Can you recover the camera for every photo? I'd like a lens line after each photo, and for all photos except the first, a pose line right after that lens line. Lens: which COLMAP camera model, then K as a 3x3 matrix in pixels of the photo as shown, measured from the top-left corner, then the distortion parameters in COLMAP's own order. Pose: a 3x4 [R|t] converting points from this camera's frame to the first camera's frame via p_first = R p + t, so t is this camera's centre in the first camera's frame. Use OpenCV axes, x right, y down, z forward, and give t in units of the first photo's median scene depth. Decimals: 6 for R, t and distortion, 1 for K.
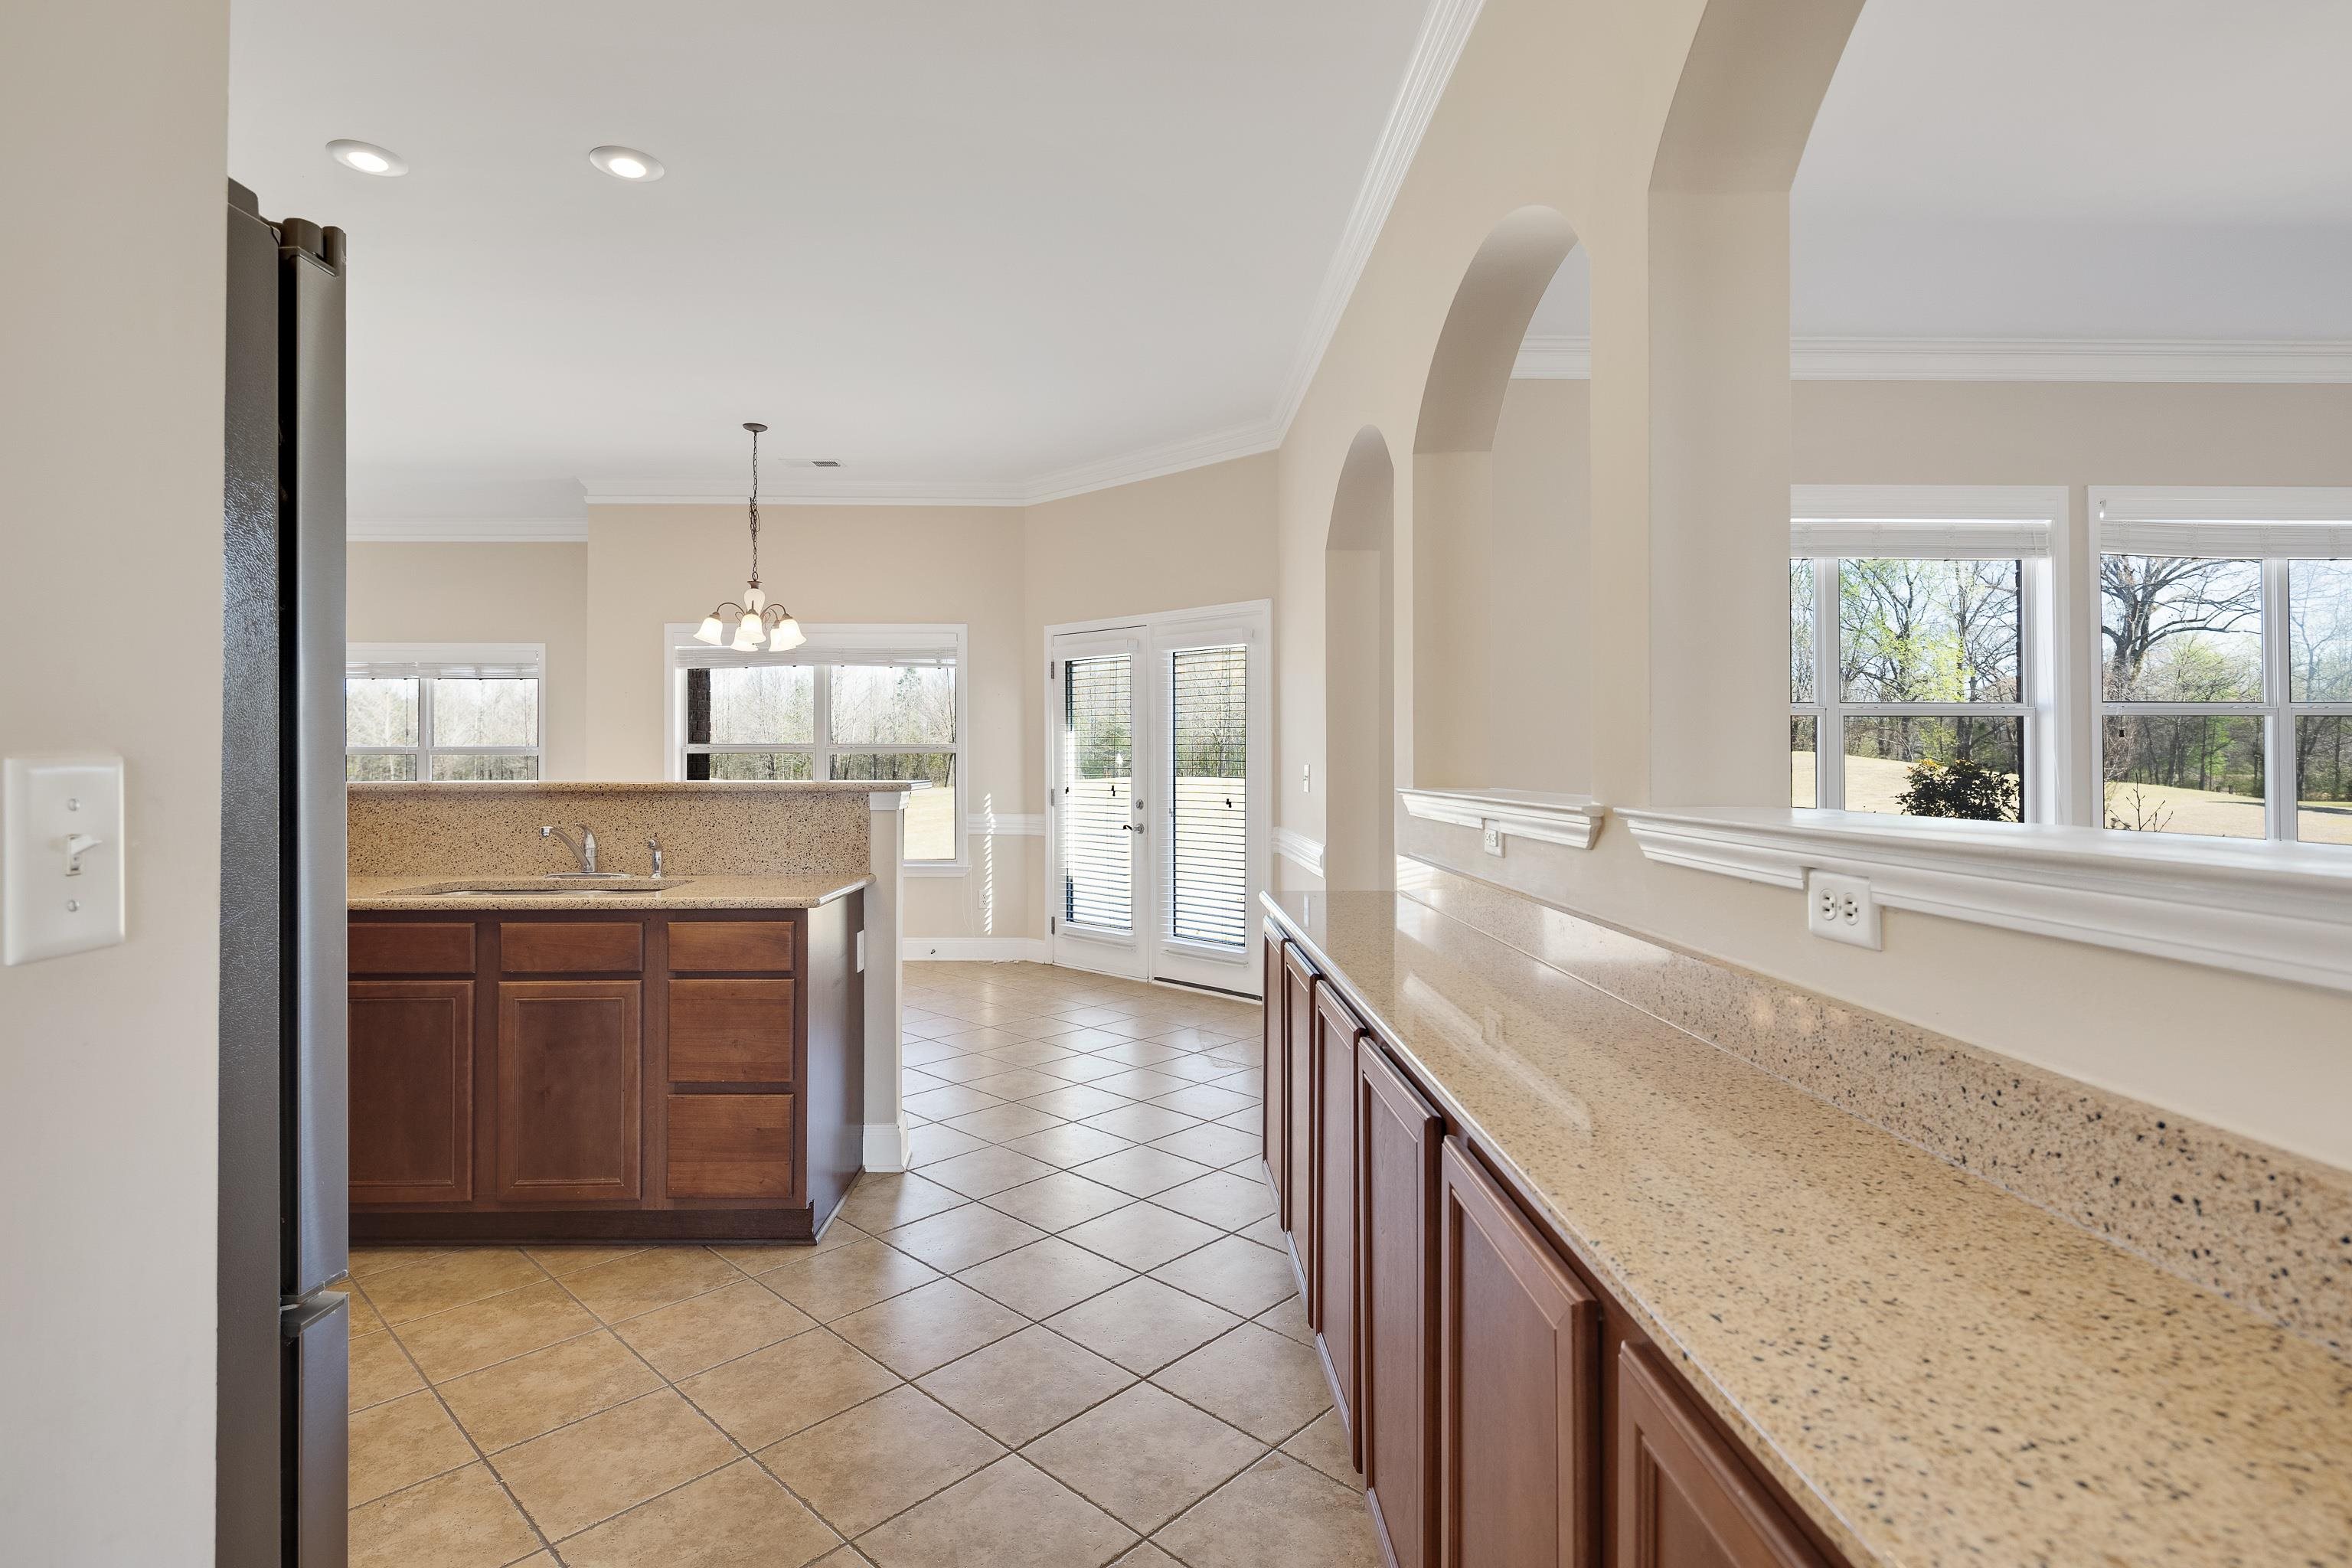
lens RADIAL K [[1138.7, 0, 1176.2], [0, 1138.7, 770.4], [0, 0, 1]] dist [-0.003134, 0.000170]
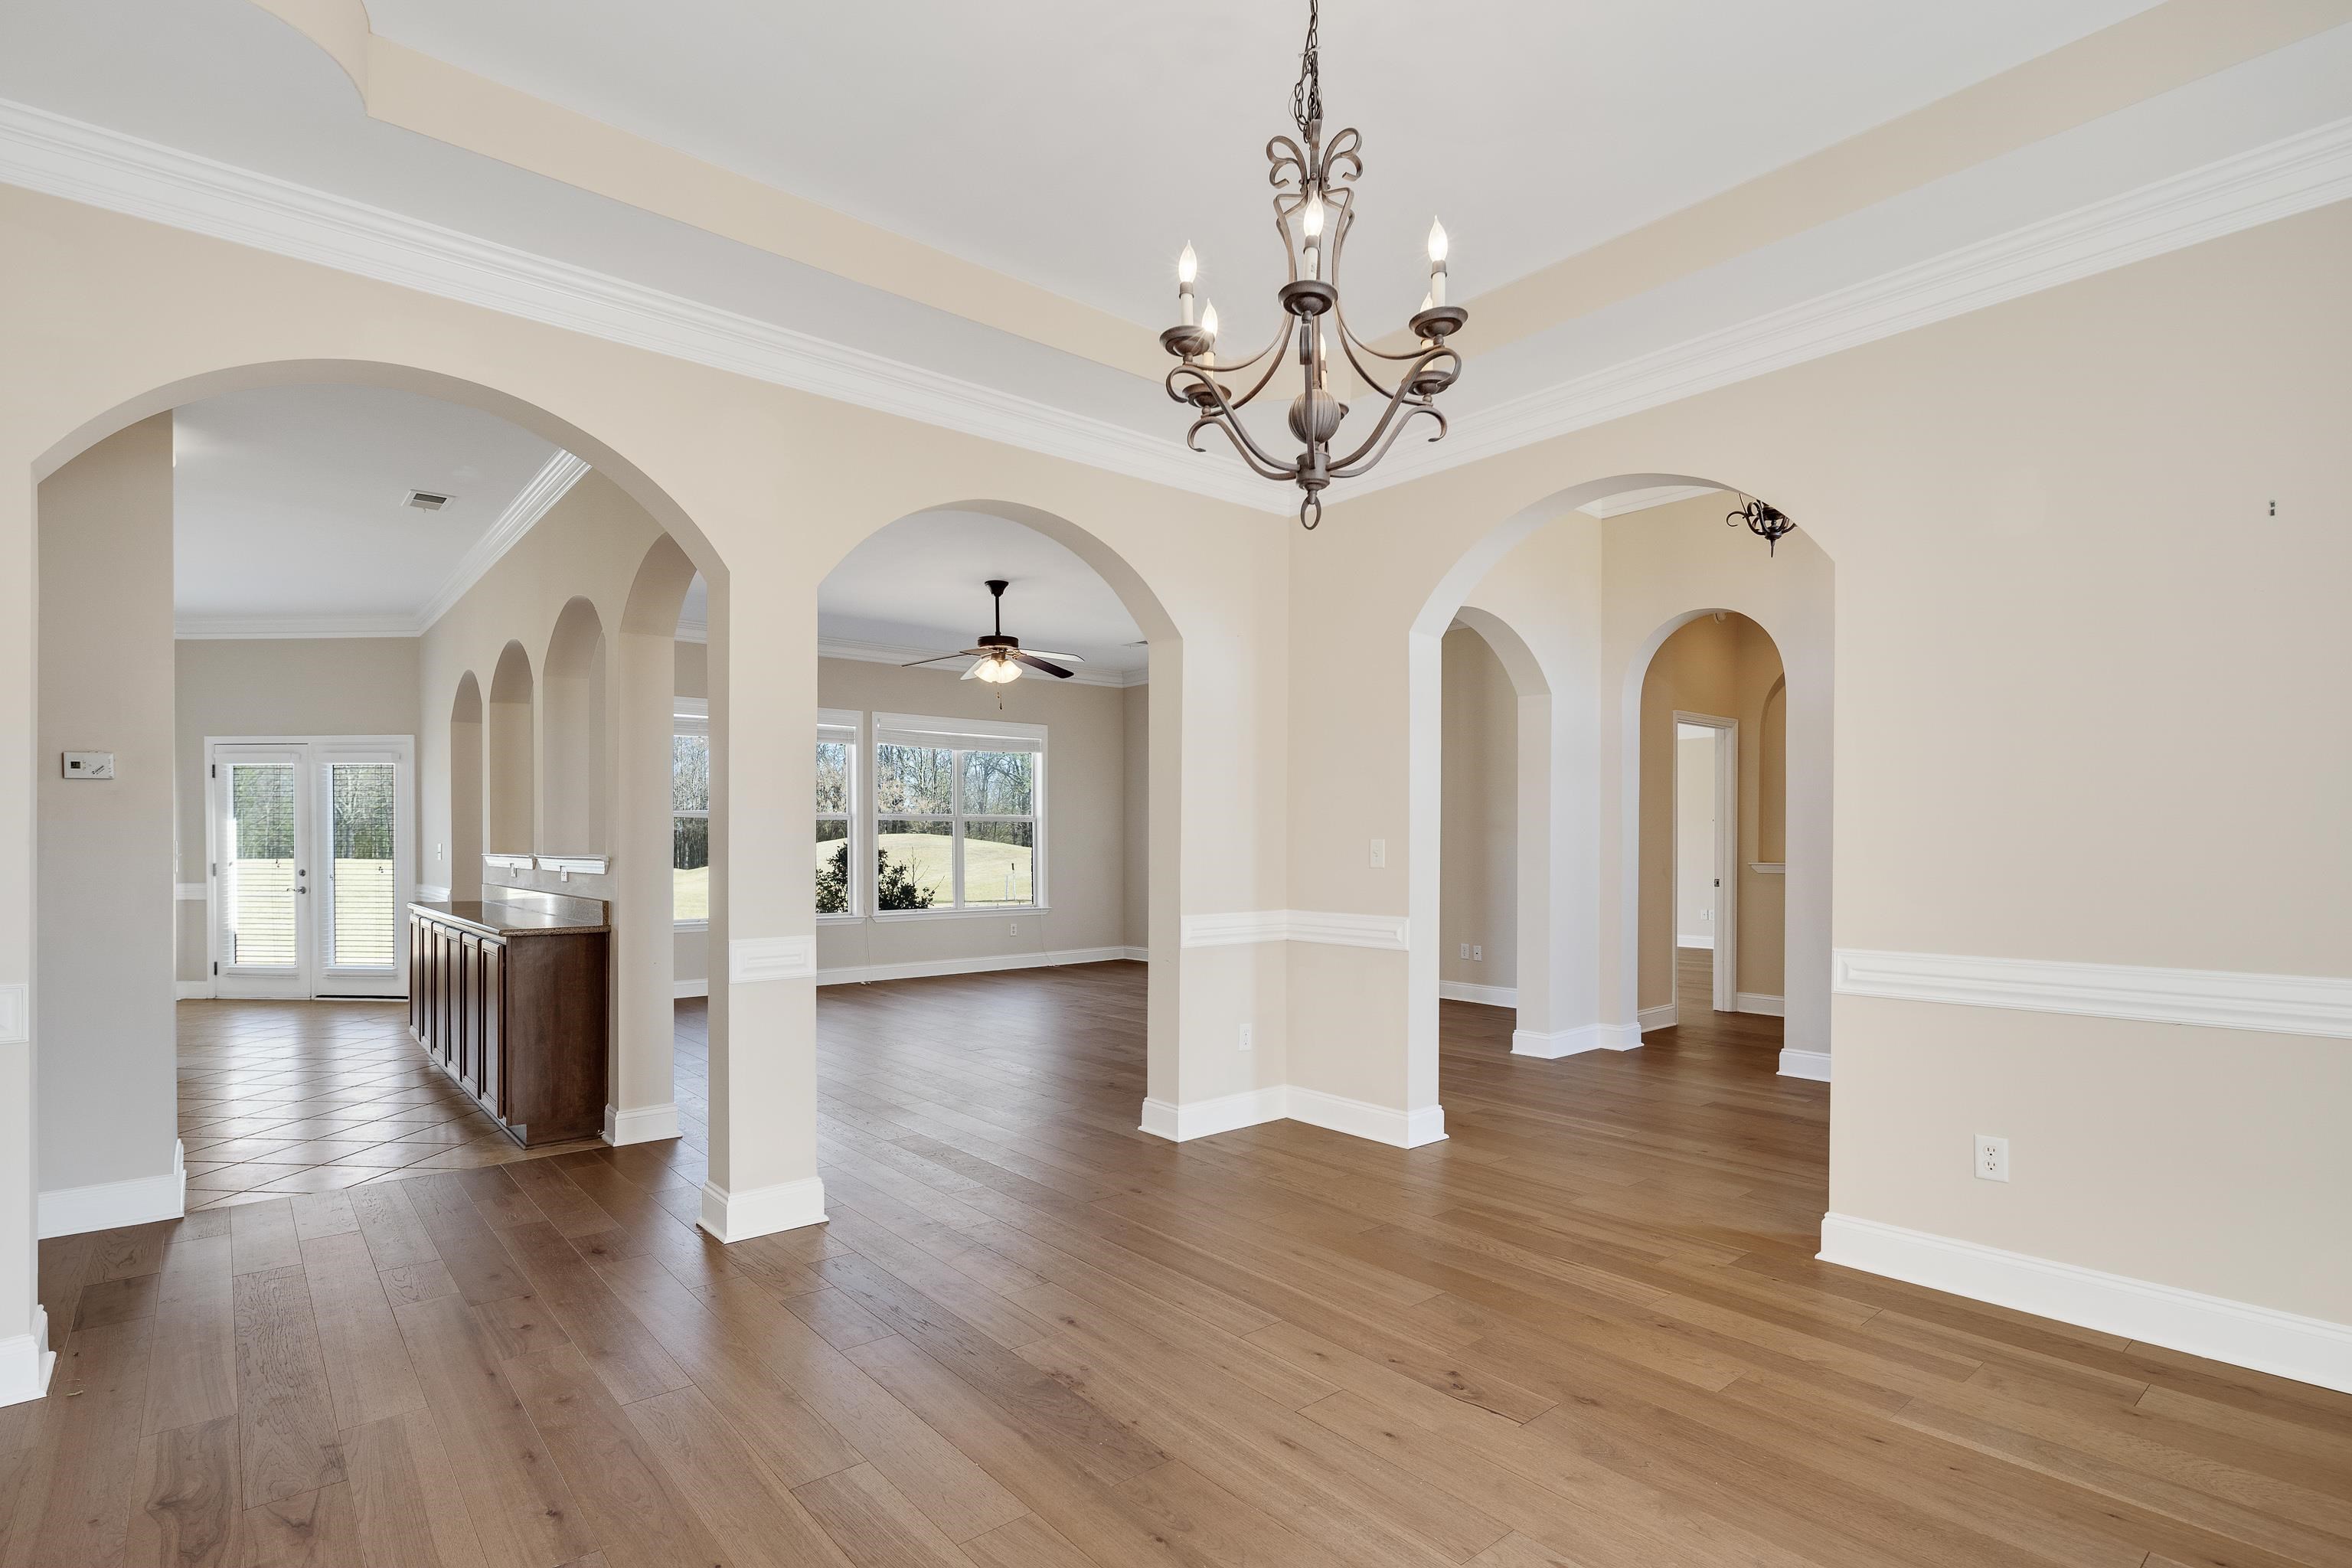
lens RADIAL K [[1139.0, 0, 1173.2], [0, 1139.0, 847.3], [0, 0, 1]] dist [-0.001192, 0.000125]
pose [[0.788865, -0.002605, 0.614561, -0.051159], [0.005760, 0.999978, -0.003155, 0.010179], [-0.614539, 0.006029, 0.788863, -0.805394]]
